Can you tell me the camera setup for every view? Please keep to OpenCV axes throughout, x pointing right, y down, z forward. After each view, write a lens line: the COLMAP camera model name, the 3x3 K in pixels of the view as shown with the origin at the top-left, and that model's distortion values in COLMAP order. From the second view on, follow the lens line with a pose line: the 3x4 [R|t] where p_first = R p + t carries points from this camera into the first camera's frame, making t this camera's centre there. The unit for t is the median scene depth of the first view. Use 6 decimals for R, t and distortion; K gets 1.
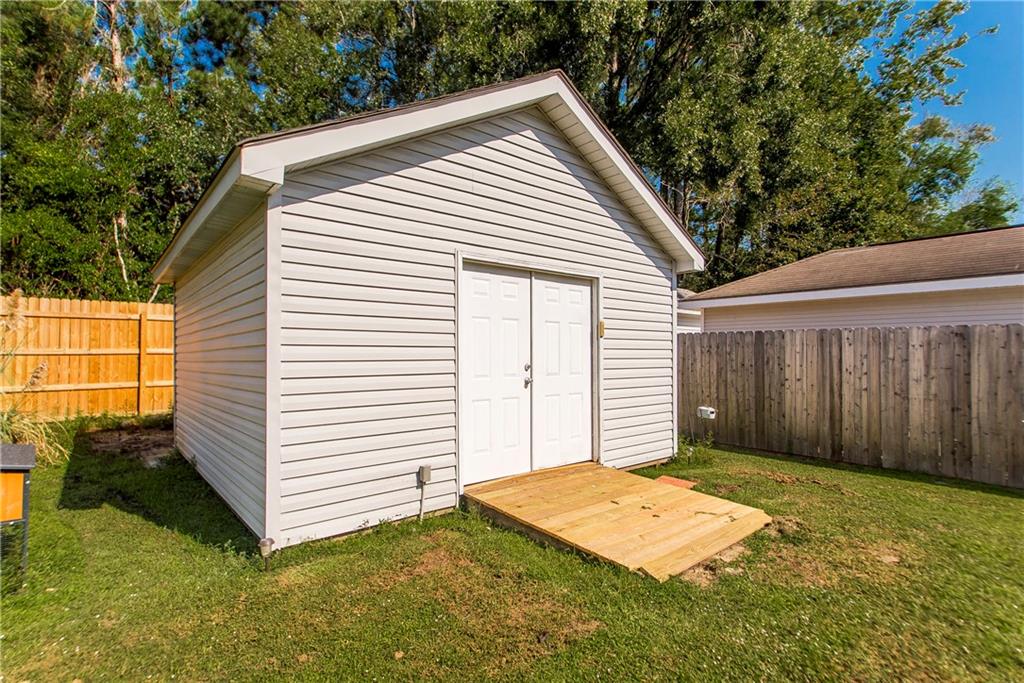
lens RADIAL K [[505.4, 0, 512.0], [0, 505.4, 341.5], [0, 0, 1]] dist [0.006701, 0.000268]
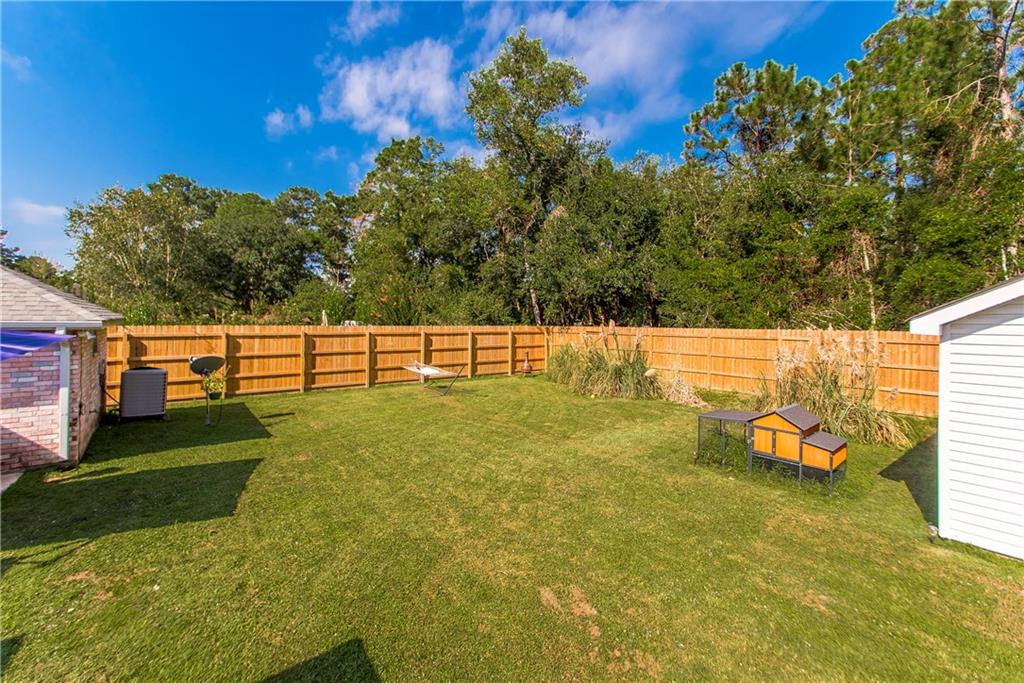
lens RADIAL K [[428.6, 0, 511.0], [0, 428.6, 322.2], [0, 0, 1]] dist [-0.000077, -0.000166]
pose [[-0.027875, -0.002966, -0.999607, 0.263135], [-0.001125, 0.999995, -0.002936, -0.081450], [0.999611, 0.001042, -0.027878, -0.115026]]
